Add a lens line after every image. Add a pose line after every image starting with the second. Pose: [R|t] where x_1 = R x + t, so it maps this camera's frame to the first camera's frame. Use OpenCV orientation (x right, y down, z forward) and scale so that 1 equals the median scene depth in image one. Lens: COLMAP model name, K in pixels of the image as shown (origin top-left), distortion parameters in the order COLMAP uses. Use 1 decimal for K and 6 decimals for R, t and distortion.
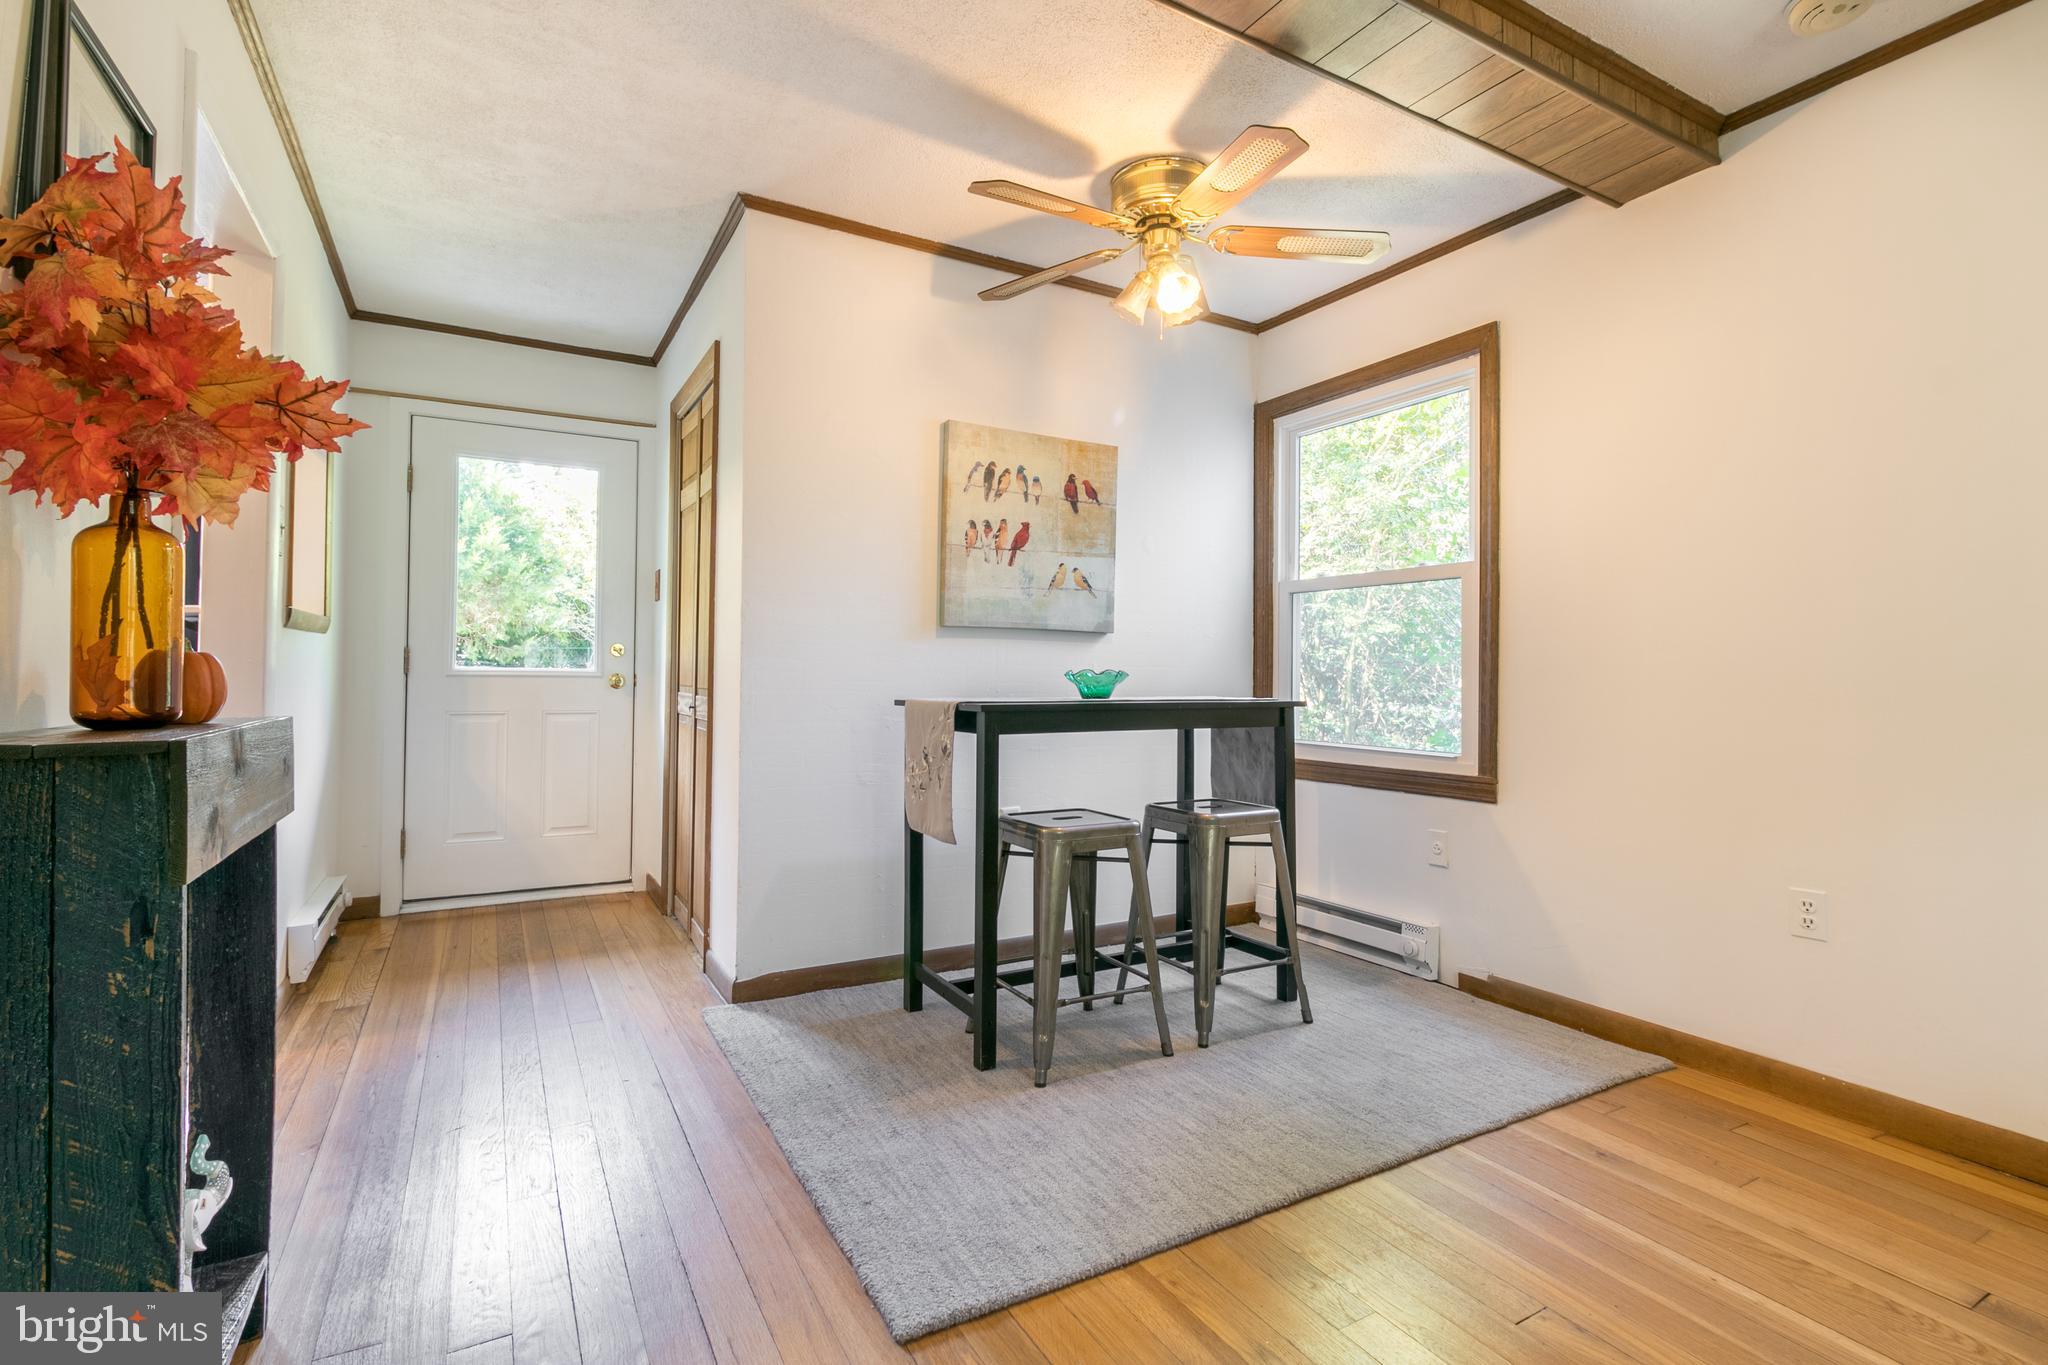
lens RADIAL K [[943.9, 0, 1013.9], [0, 943.9, 670.5], [0, 0, 1]] dist [0.000742, 0.000015]
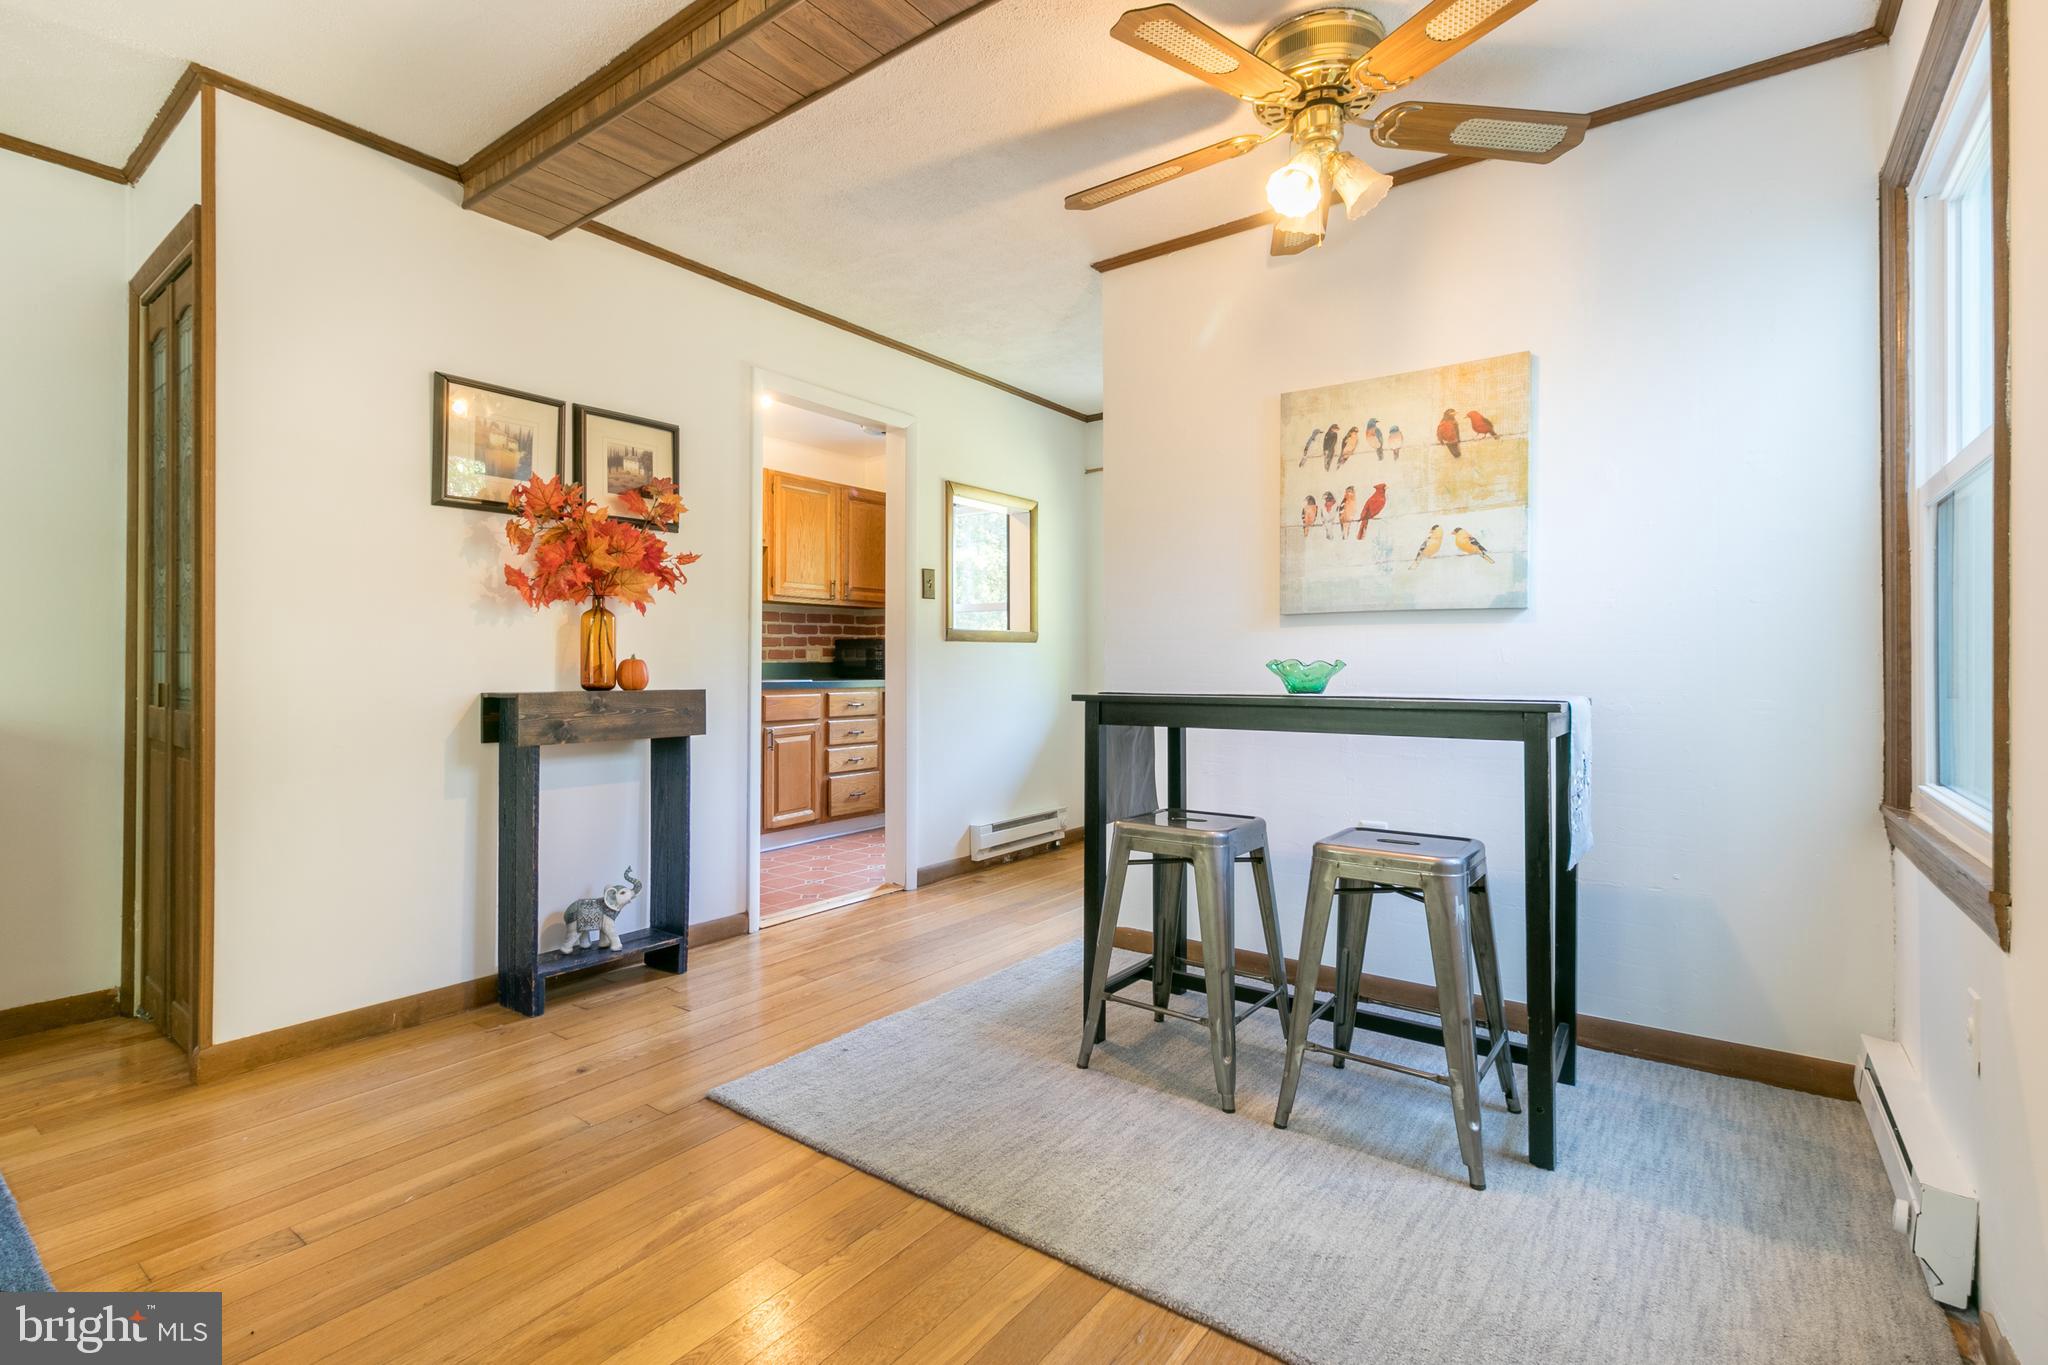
lens RADIAL K [[943.9, 0, 1013.9], [0, 943.9, 668.6], [0, 0, 1]] dist [0.000742, 0.000015]
pose [[0.406387, -0.004626, -0.913689, 0.658968], [0.009457, 0.999955, -0.000856, 0.005009], [0.913652, -0.008293, 0.406412, 0.364228]]
